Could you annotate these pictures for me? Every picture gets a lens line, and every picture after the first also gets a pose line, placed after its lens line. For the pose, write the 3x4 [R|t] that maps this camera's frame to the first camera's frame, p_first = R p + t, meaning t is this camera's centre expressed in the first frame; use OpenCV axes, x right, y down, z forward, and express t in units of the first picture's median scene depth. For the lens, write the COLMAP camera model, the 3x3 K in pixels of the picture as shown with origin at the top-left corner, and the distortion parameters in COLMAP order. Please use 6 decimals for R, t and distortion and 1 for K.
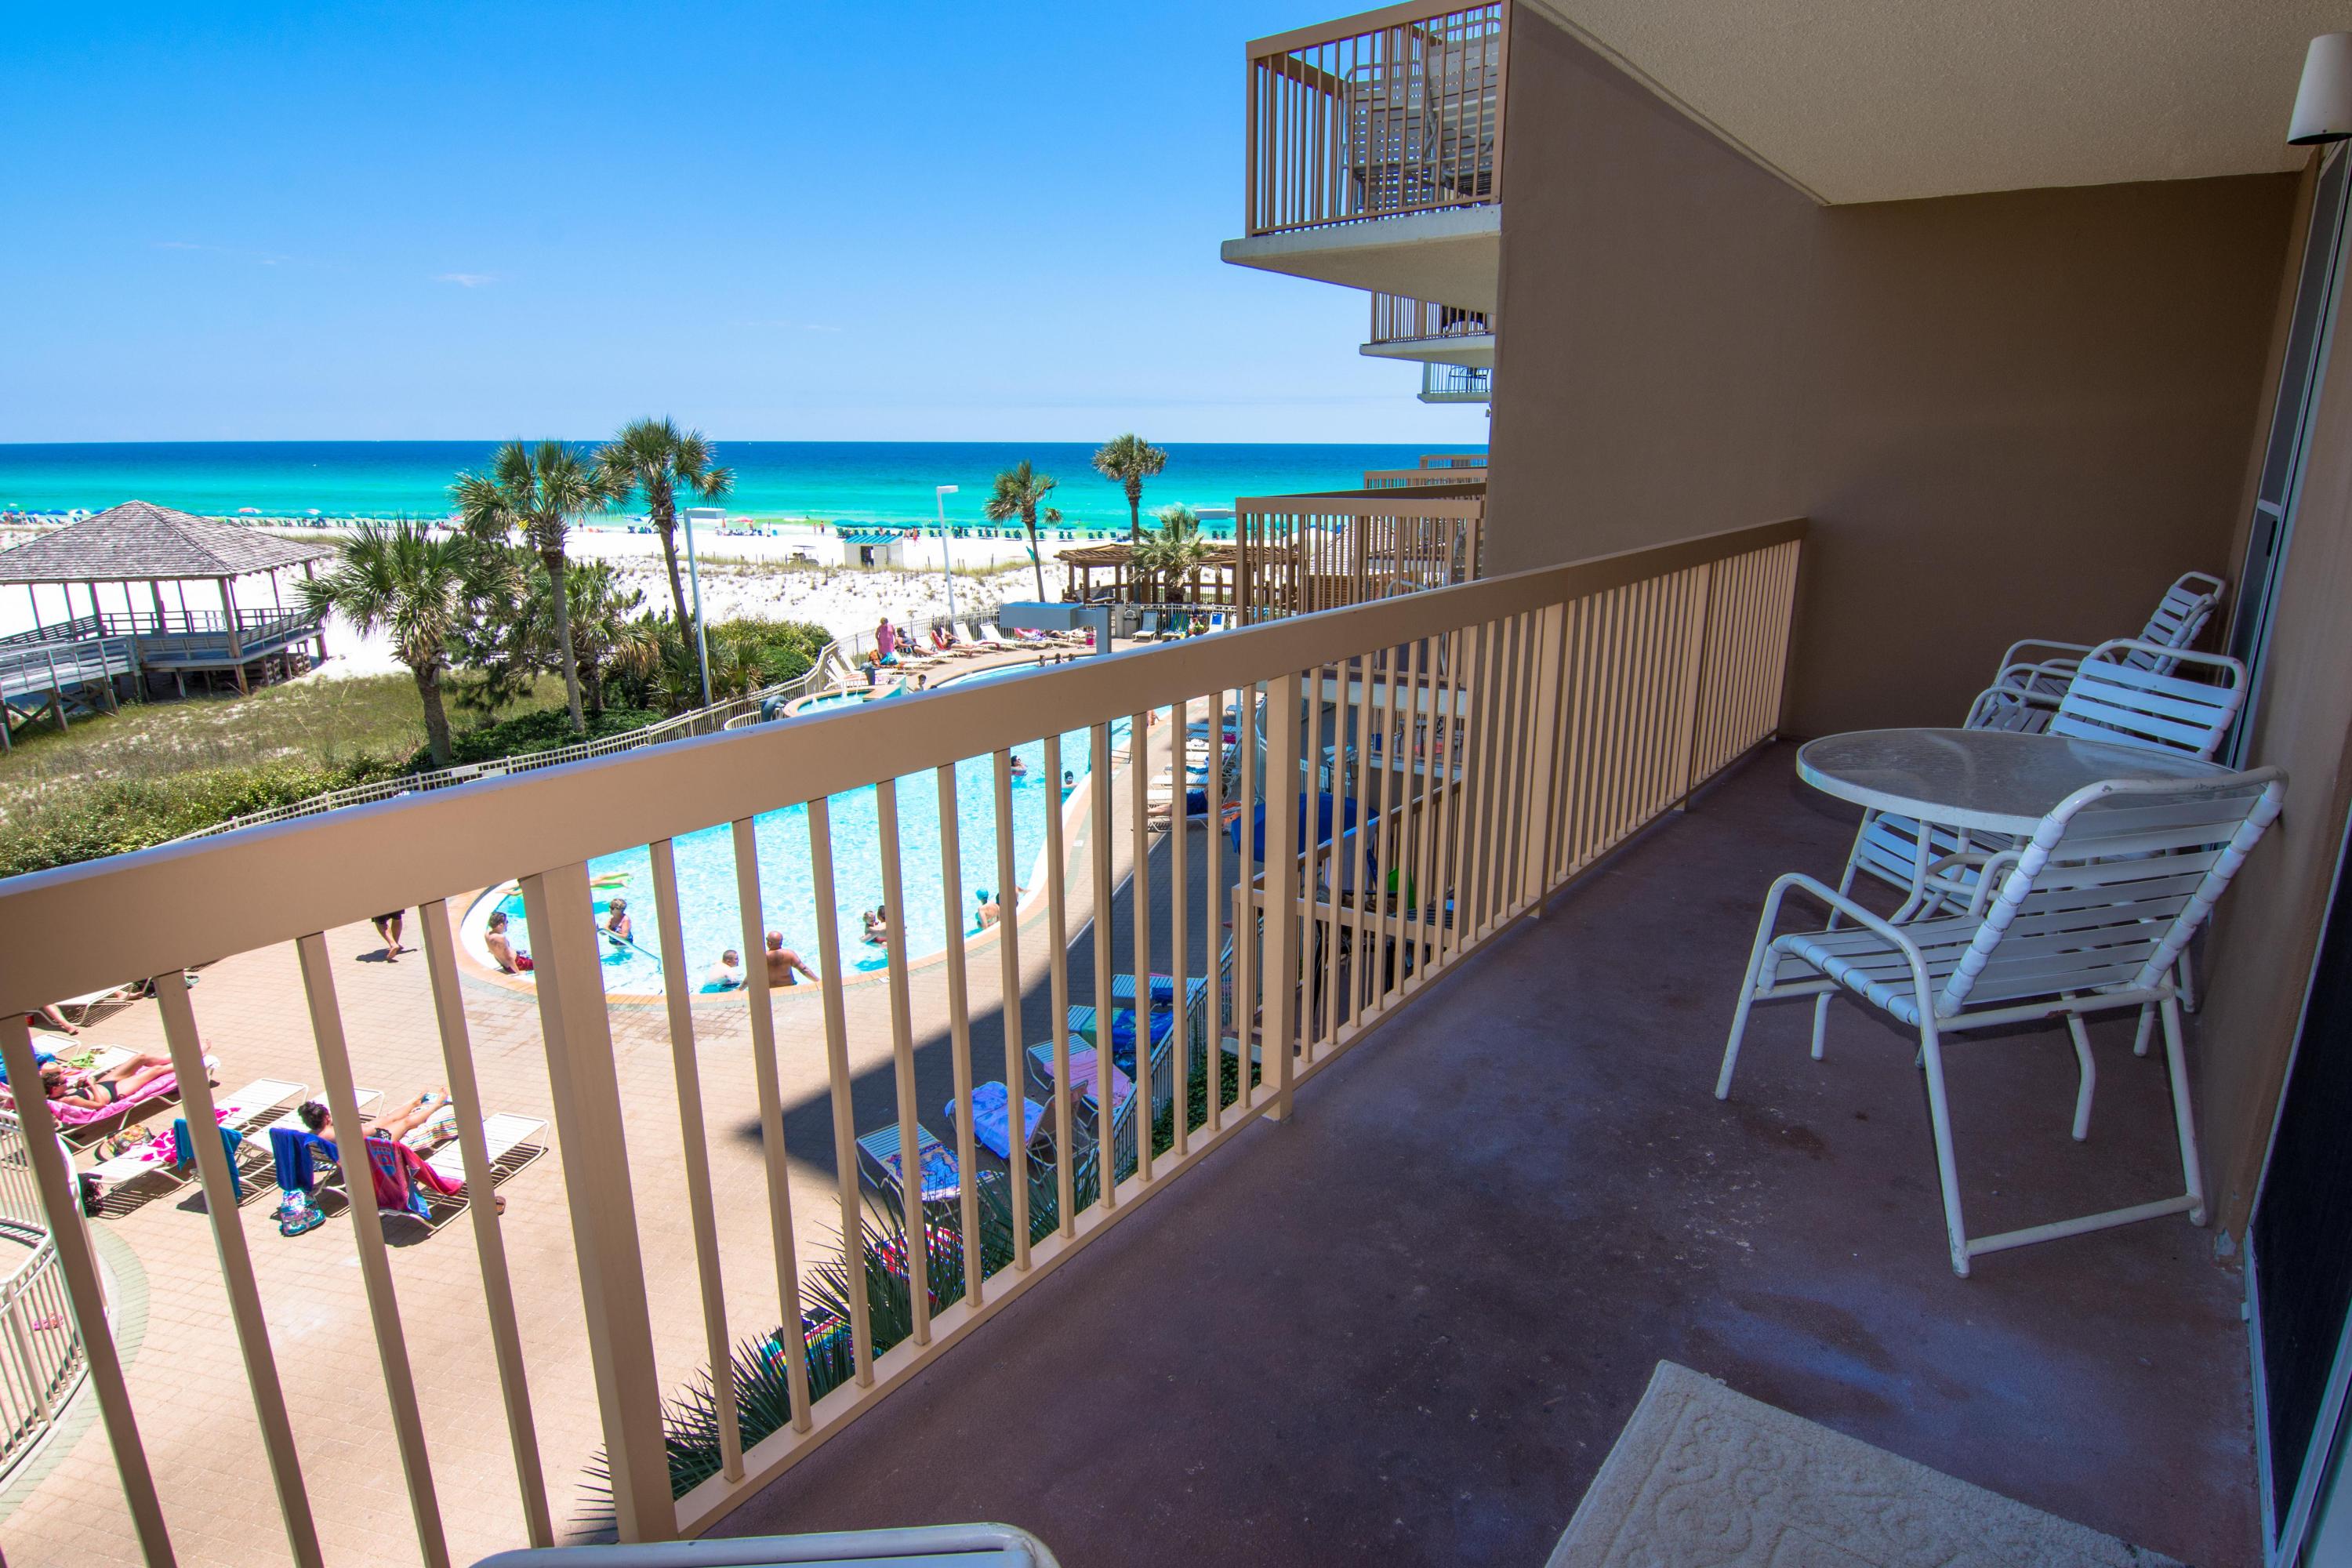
lens RADIAL K [[1276.4, 0, 1210.2], [0, 1276.4, 781.9], [0, 0, 1]] dist [0.004405, -0.020068]
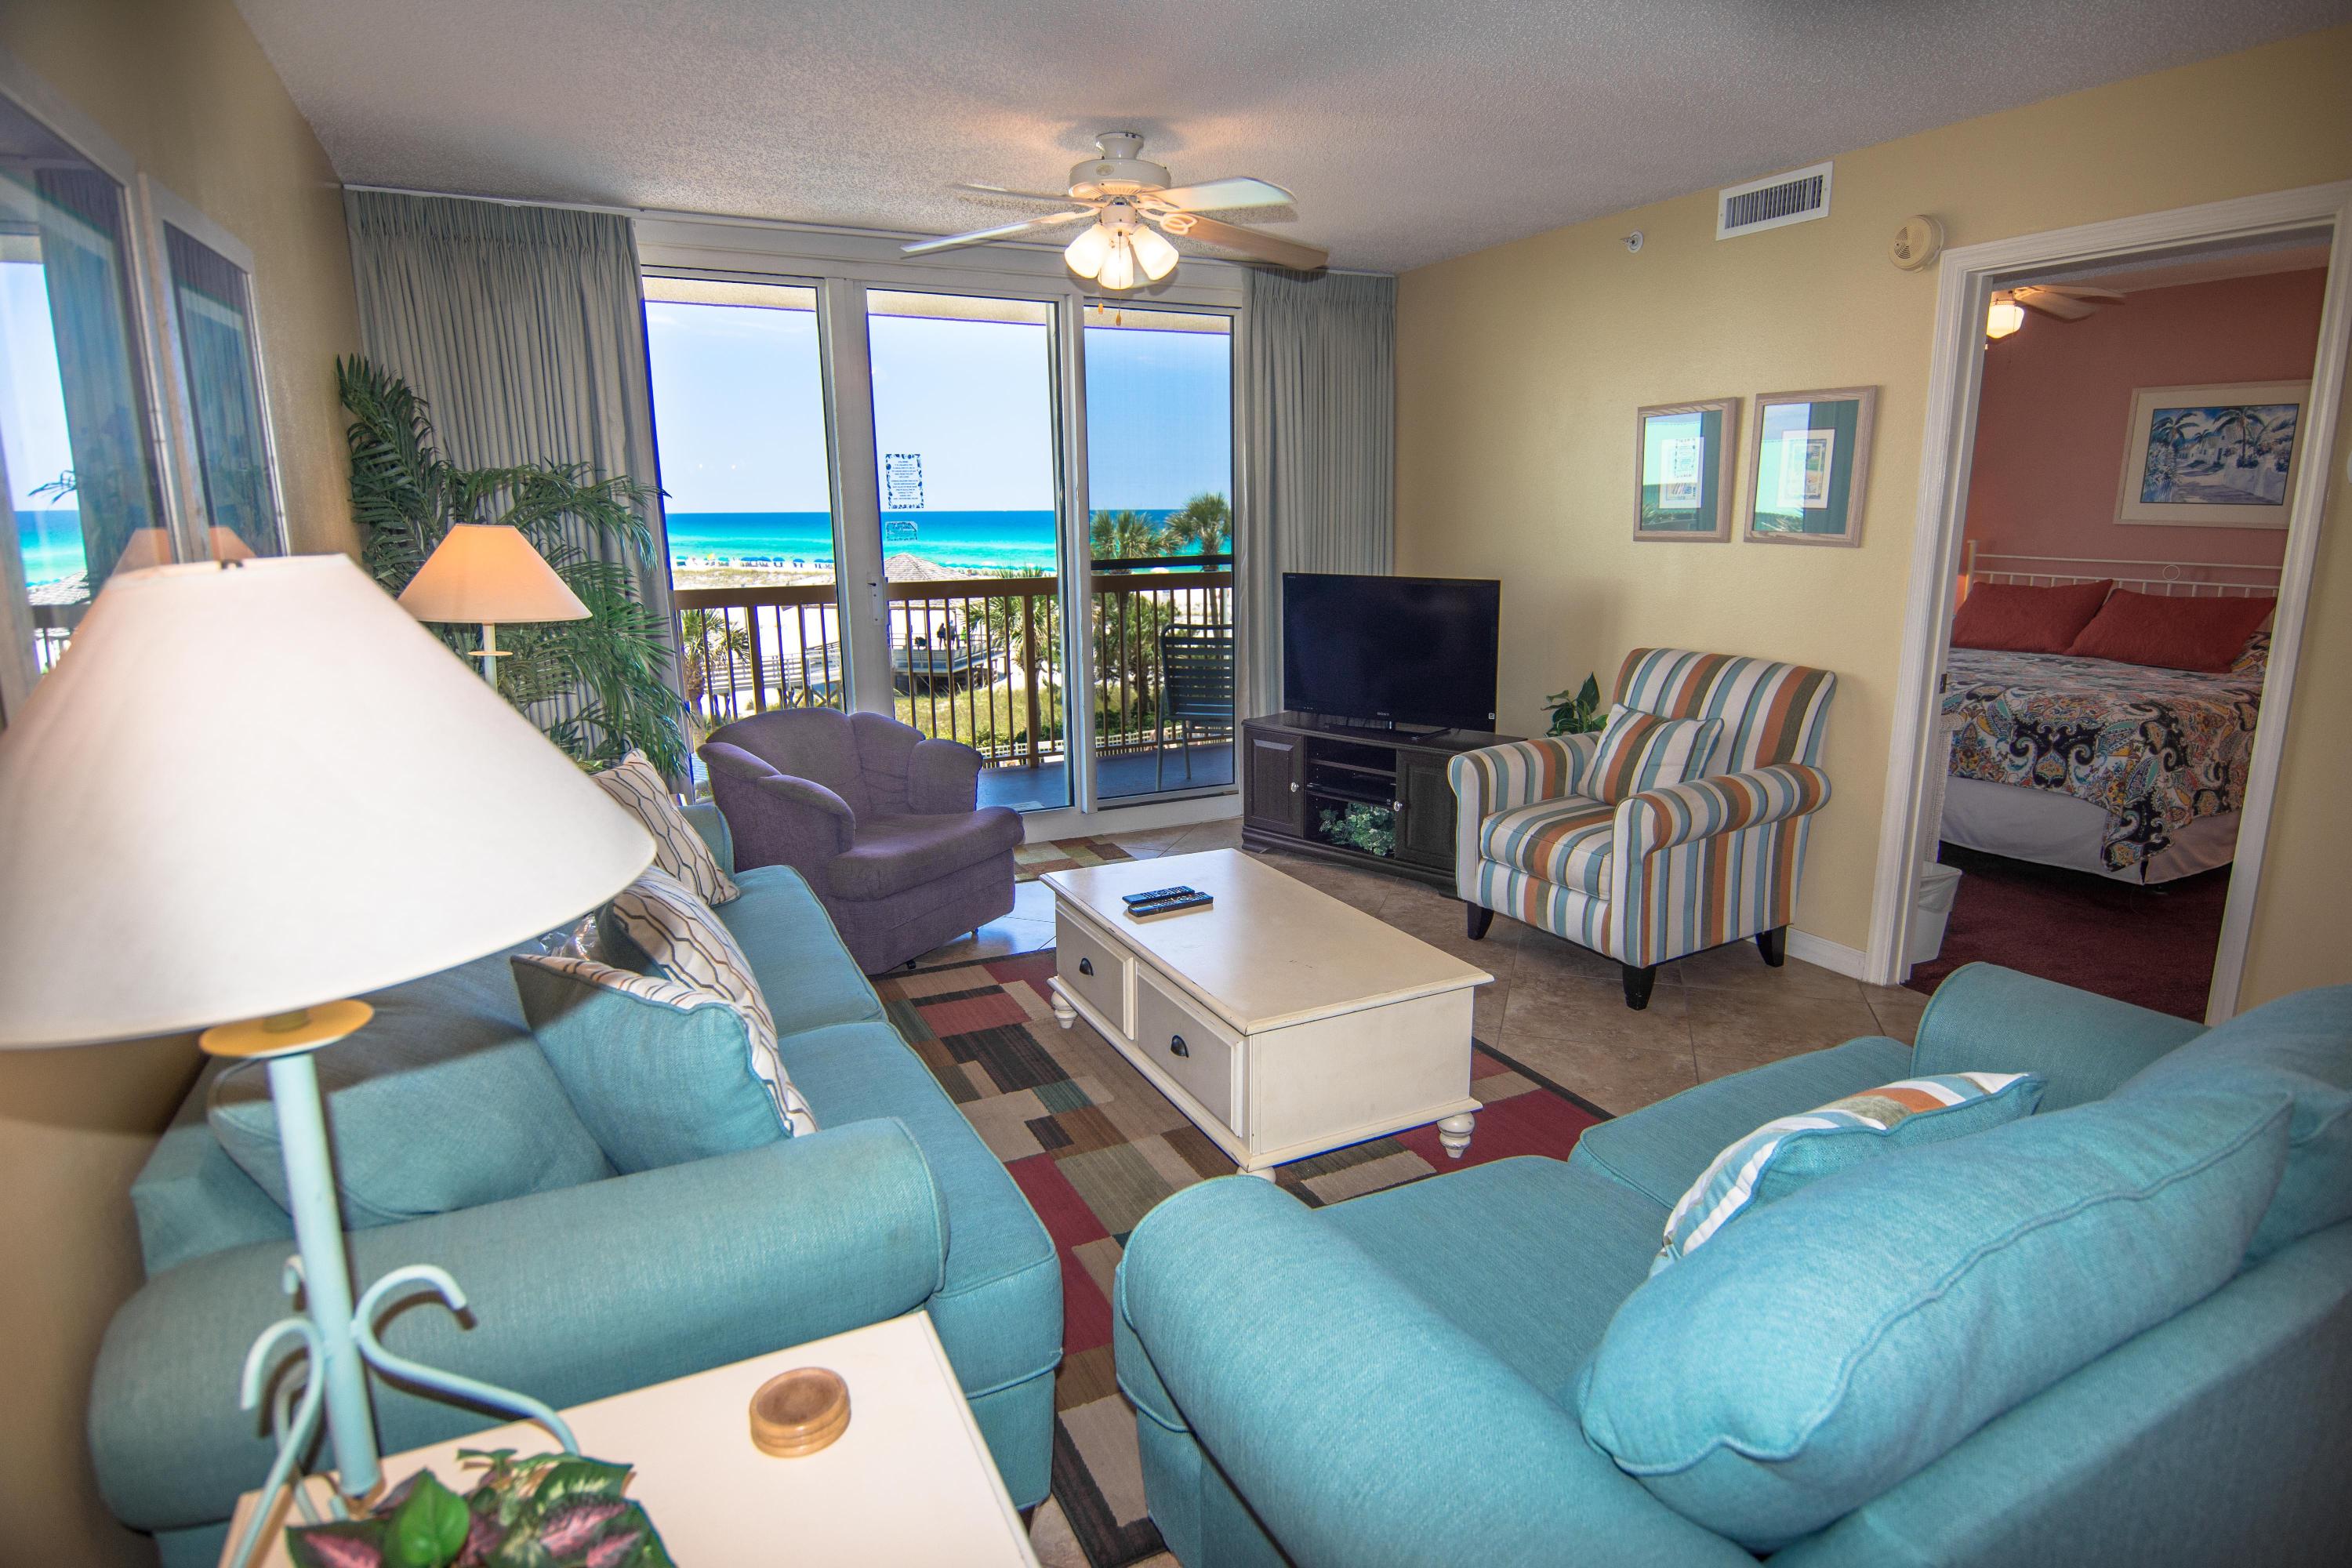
lens RADIAL K [[1245.3, 0, 1204.1], [0, 1245.3, 781.5], [0, 0, 1]] dist [0.003817, -0.019339]
pose [[0.888543, 0.088414, -0.450194, 0.154771], [-0.107858, 0.994009, -0.017664, 0.030320], [0.445935, 0.064252, 0.892756, -0.115123]]
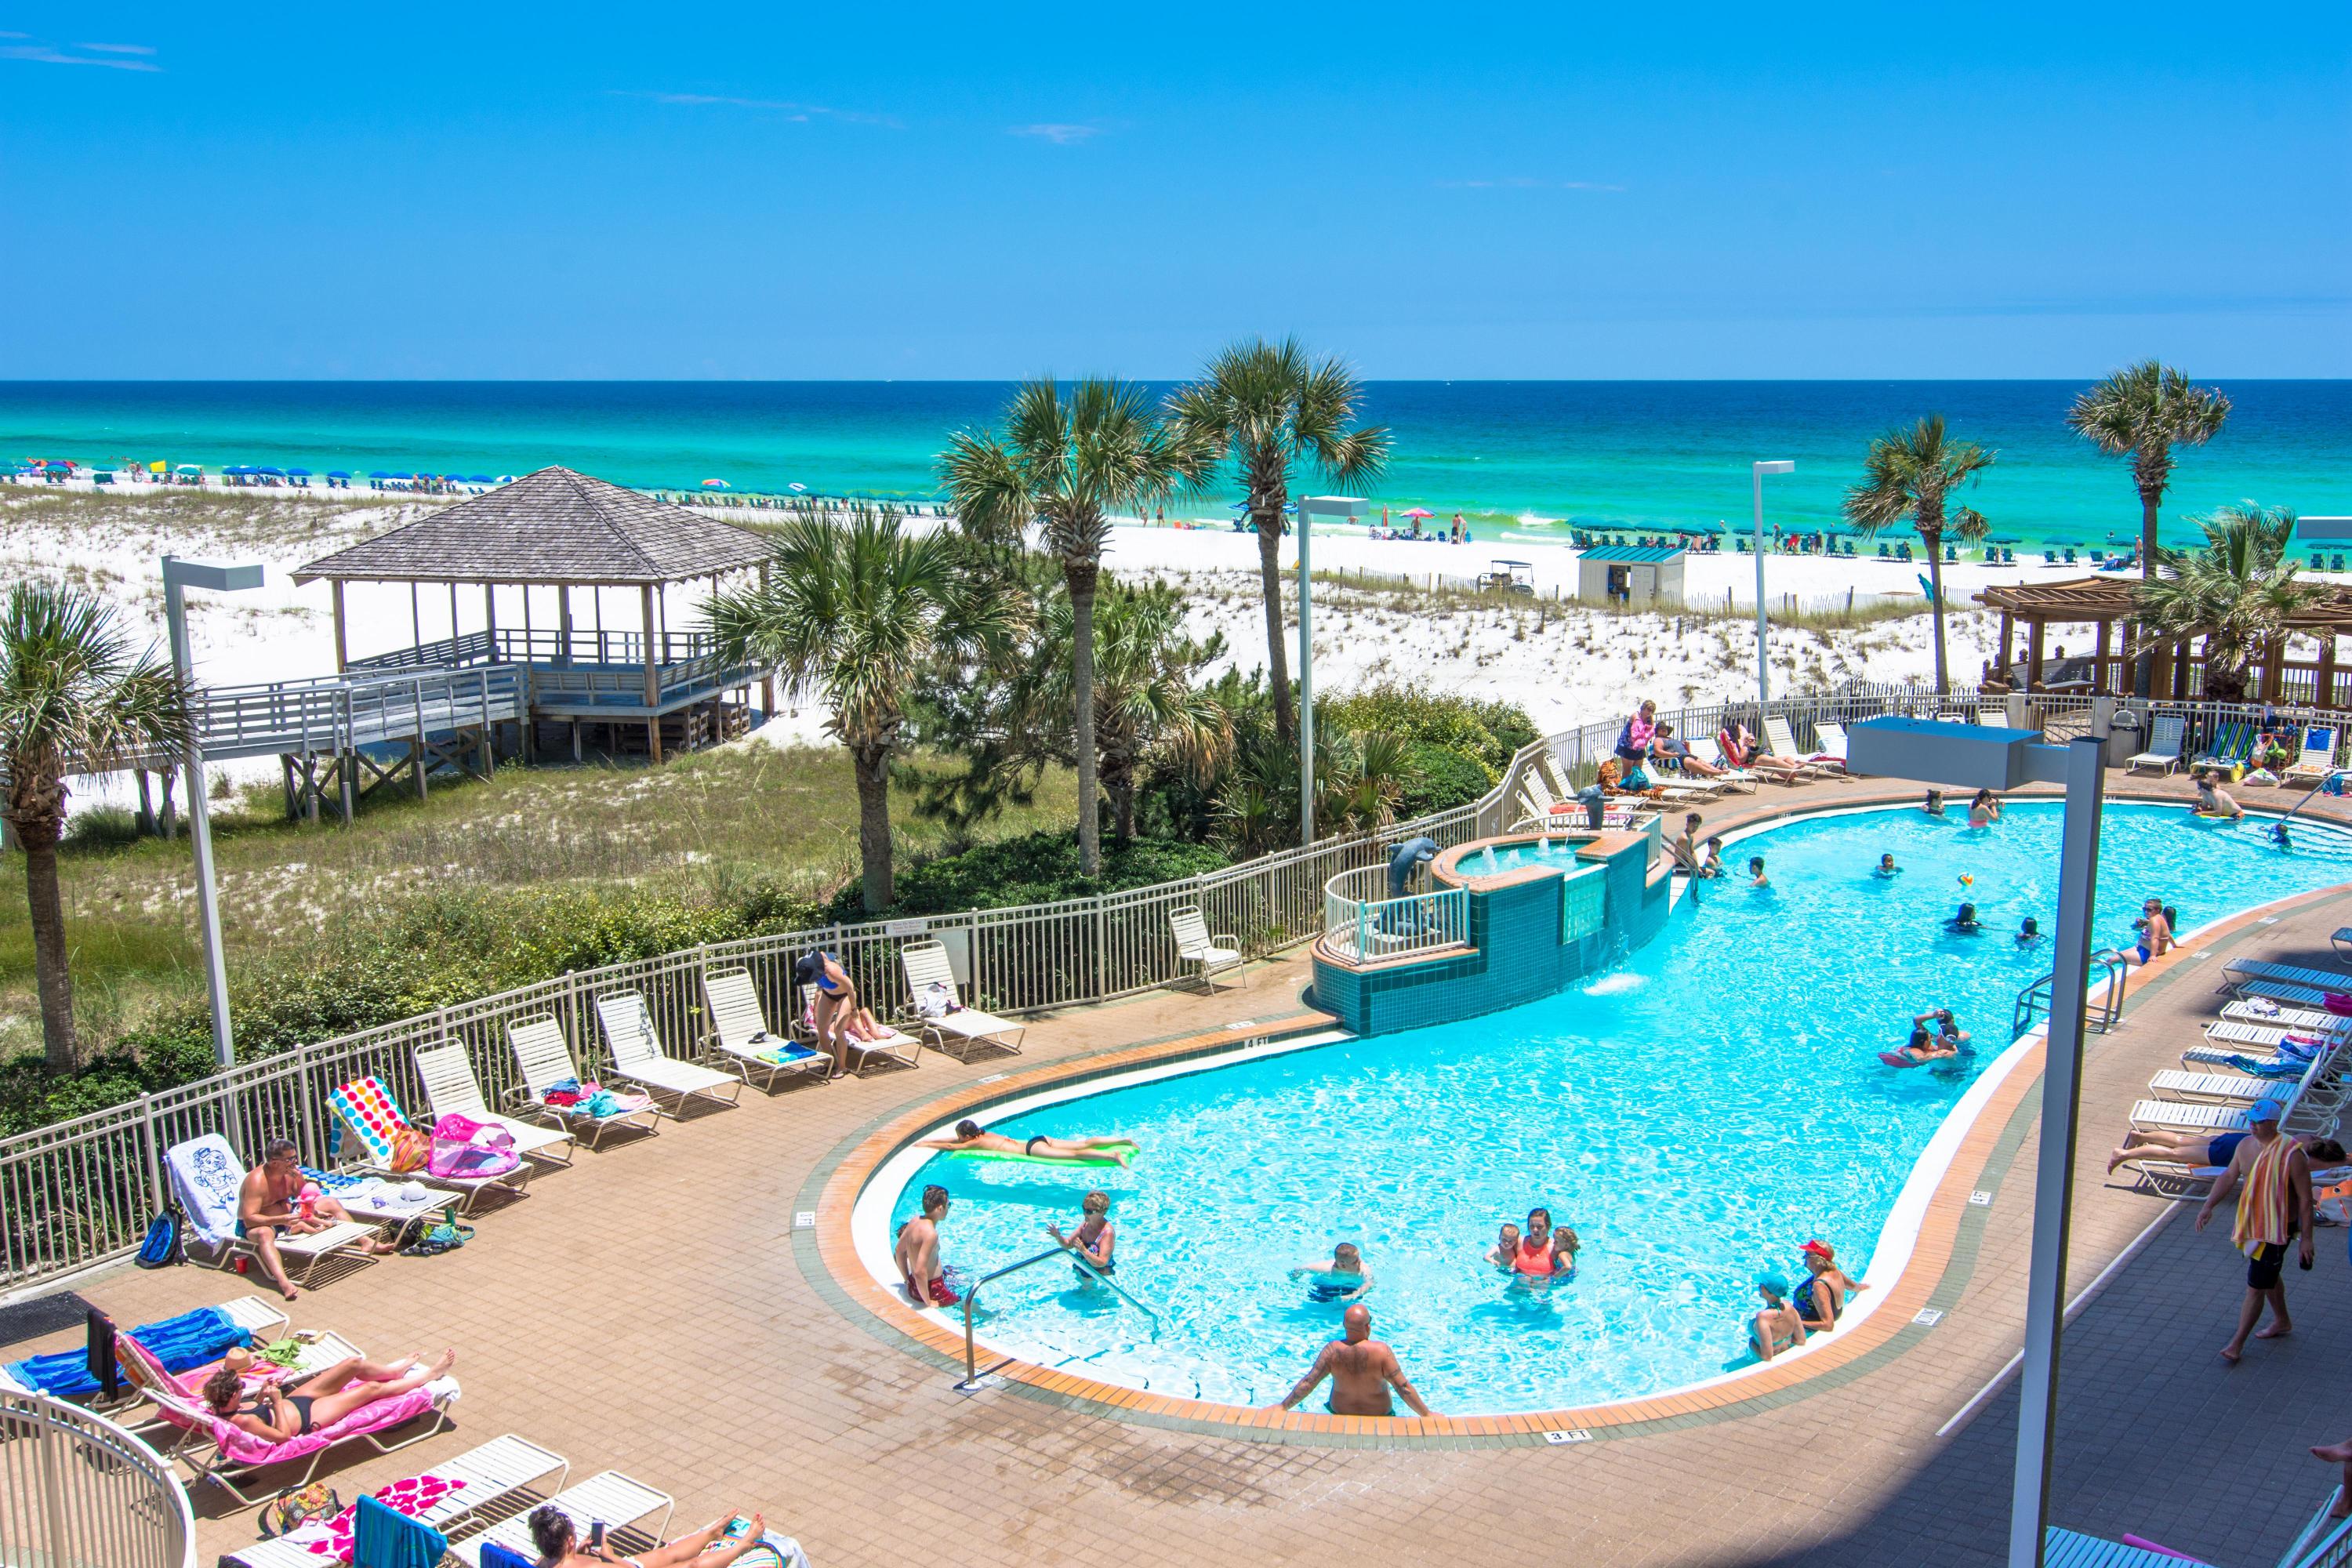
lens RADIAL K [[2337.8, 0, 1205.3], [0, 2337.8, 776.9], [0, 0, 1]] dist [0.008790, -0.006219]
pose [[0.906168, 0.066521, -0.417654, -0.008130], [-0.104649, 0.992110, -0.069038, -0.014206], [0.409766, 0.106268, 0.905980, 0.054295]]
